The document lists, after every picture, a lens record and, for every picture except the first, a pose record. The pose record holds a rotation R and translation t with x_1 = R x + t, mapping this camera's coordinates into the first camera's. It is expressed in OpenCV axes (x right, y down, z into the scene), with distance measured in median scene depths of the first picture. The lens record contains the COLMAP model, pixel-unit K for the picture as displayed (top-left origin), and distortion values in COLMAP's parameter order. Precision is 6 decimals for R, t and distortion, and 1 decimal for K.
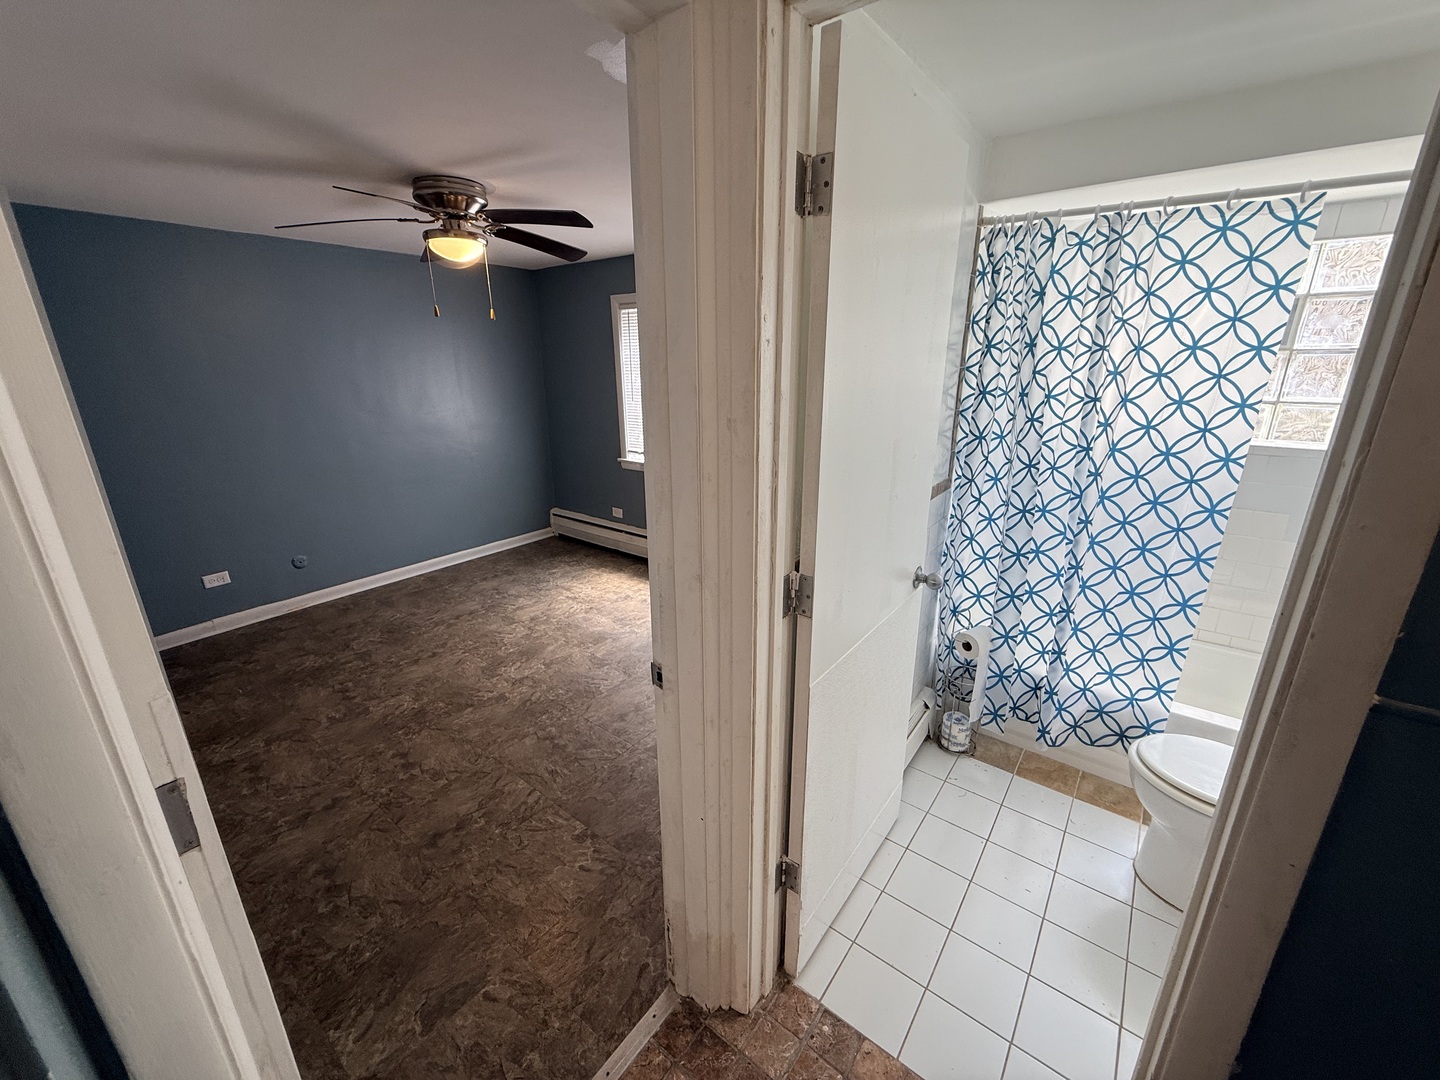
lens RADIAL K [[578.8, 0, 716.6], [0, 578.8, 544.1], [0, 0, 1]] dist [0.001367, 0.000793]
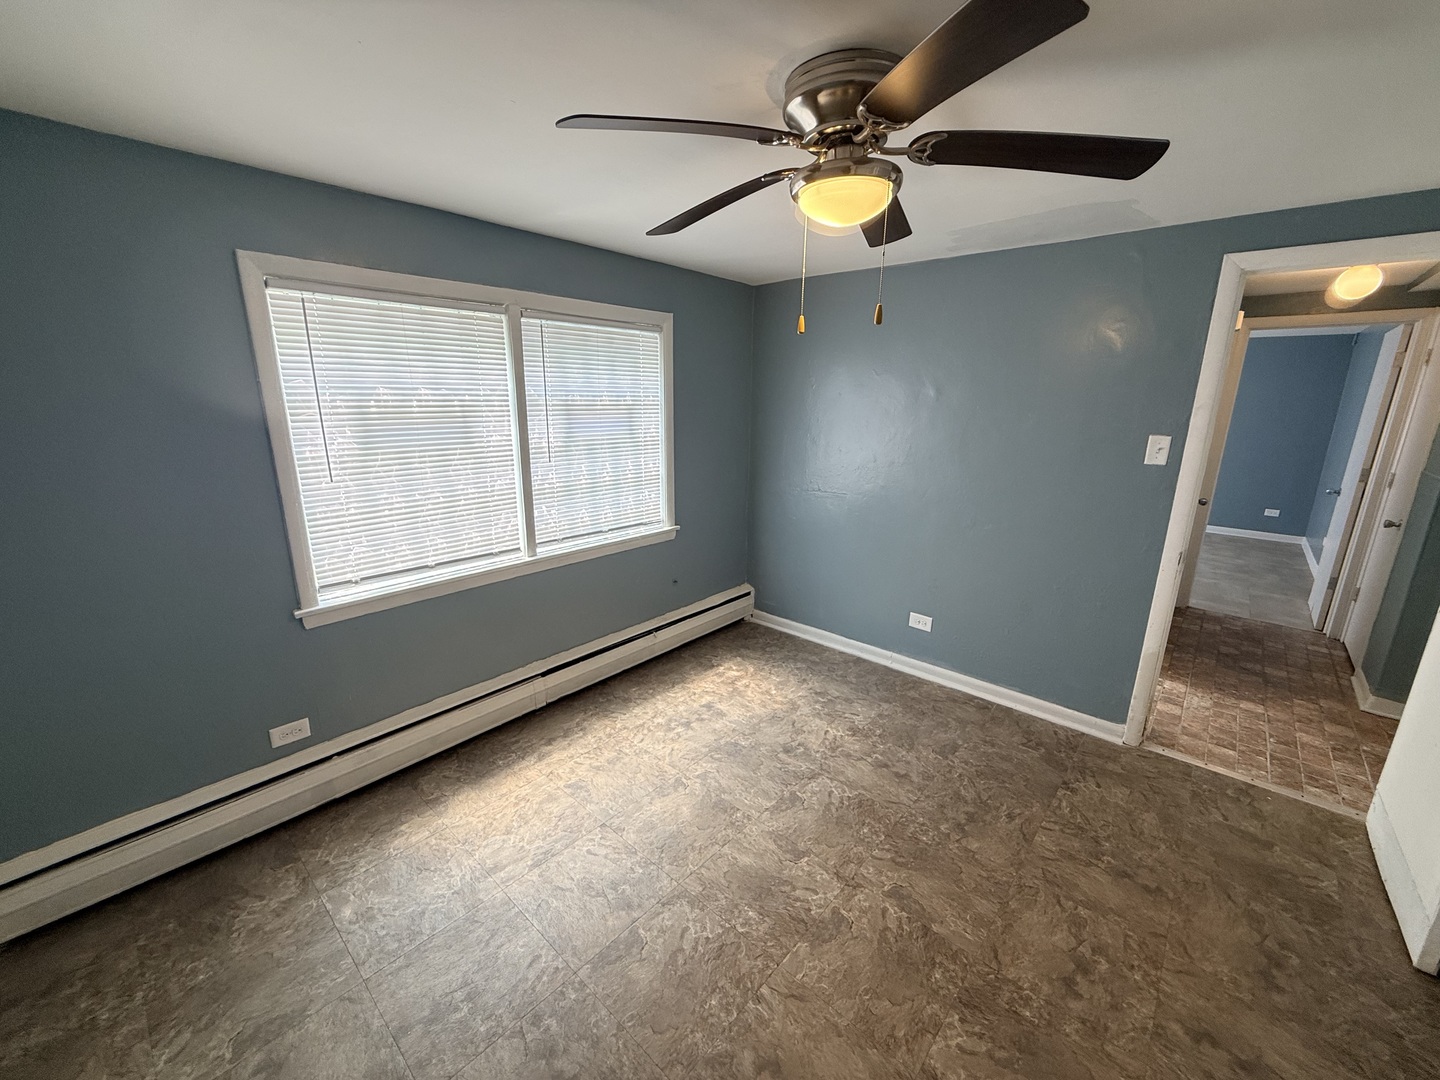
lens RADIAL K [[578.8, 0, 718.0], [0, 578.8, 541.7], [0, 0, 1]] dist [0.001367, 0.000793]
pose [[0.058303, -0.248573, 0.966857, -0.937072], [0.296238, 0.929188, 0.221025, -0.329227], [-0.953333, 0.273533, 0.127811, 0.999252]]
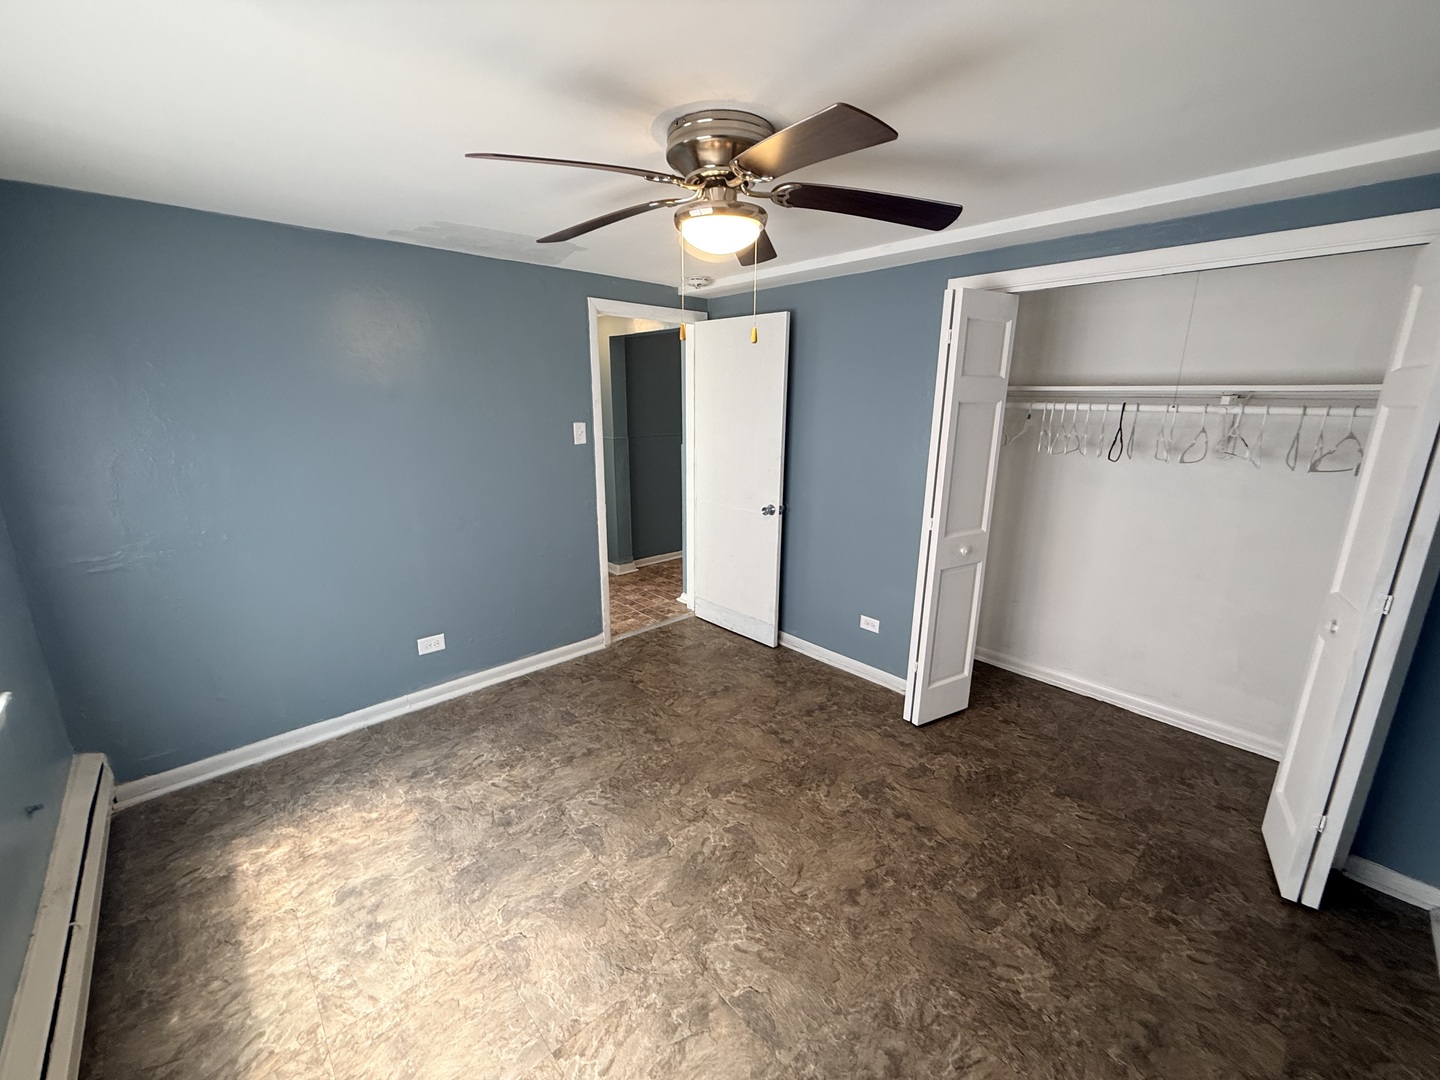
lens RADIAL K [[578.8, 0, 720.6], [0, 578.8, 535.3], [0, 0, 1]] dist [0.001367, 0.000793]
pose [[-0.988008, -0.038506, 0.149525, -0.492841], [0.045586, 0.852489, 0.520754, -0.499484], [-0.147520, 0.521325, -0.840510, 1.518243]]
